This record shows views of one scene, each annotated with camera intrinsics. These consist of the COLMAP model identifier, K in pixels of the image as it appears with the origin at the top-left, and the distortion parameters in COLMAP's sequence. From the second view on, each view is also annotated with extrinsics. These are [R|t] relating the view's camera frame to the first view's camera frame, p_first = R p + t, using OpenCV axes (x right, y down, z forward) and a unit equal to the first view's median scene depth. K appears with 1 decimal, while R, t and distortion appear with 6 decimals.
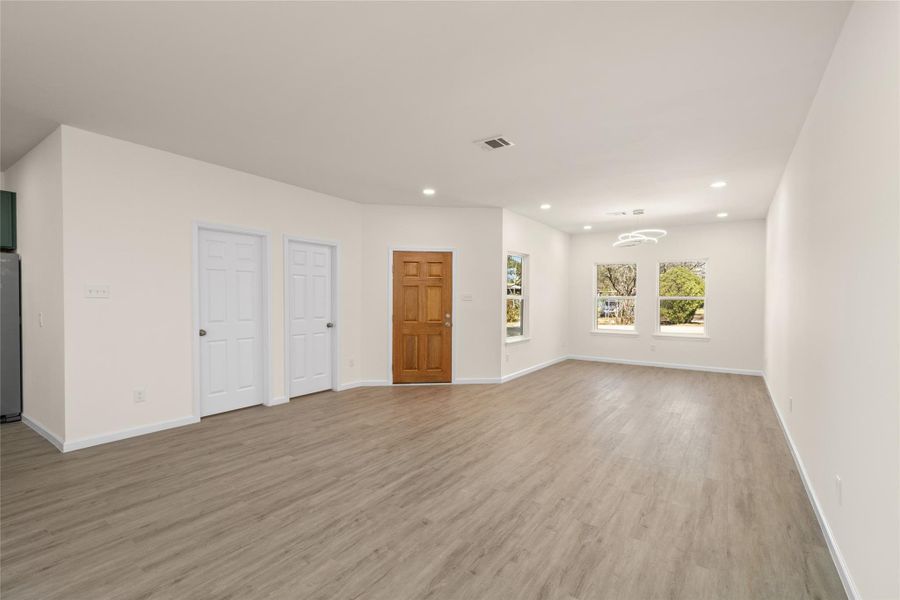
lens RADIAL K [[402.3, 0, 450.8], [0, 402.3, 297.0], [0, 0, 1]] dist [0.001108, 0.000192]
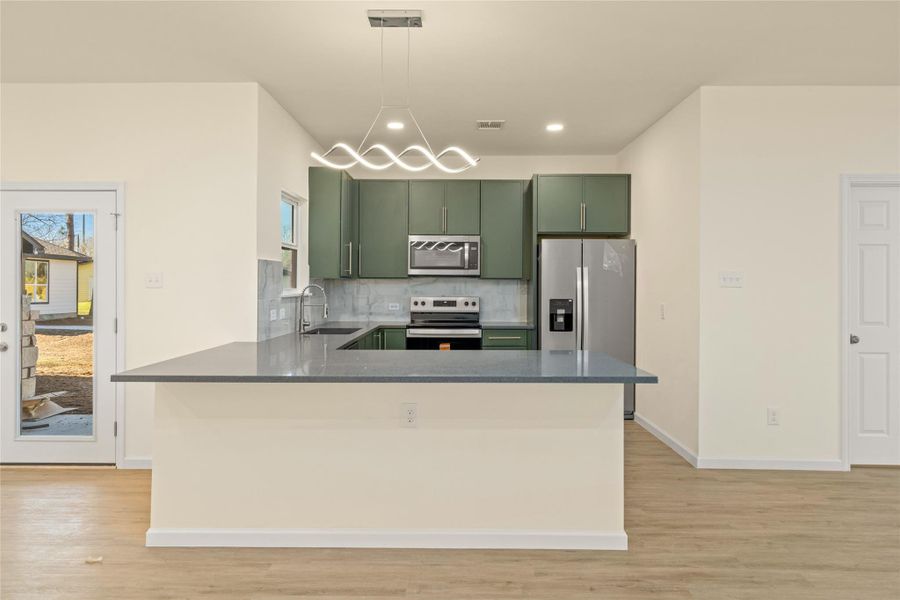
lens RADIAL K [[609.2, 0, 449.8], [0, 609.2, 275.0], [0, 0, 1]] dist [0.003139, 0.001220]
pose [[0.557550, -0.011406, -0.830065, -0.176440], [-0.001838, 0.999886, -0.014974, -0.002699], [0.830141, 0.009874, 0.557466, -0.159402]]
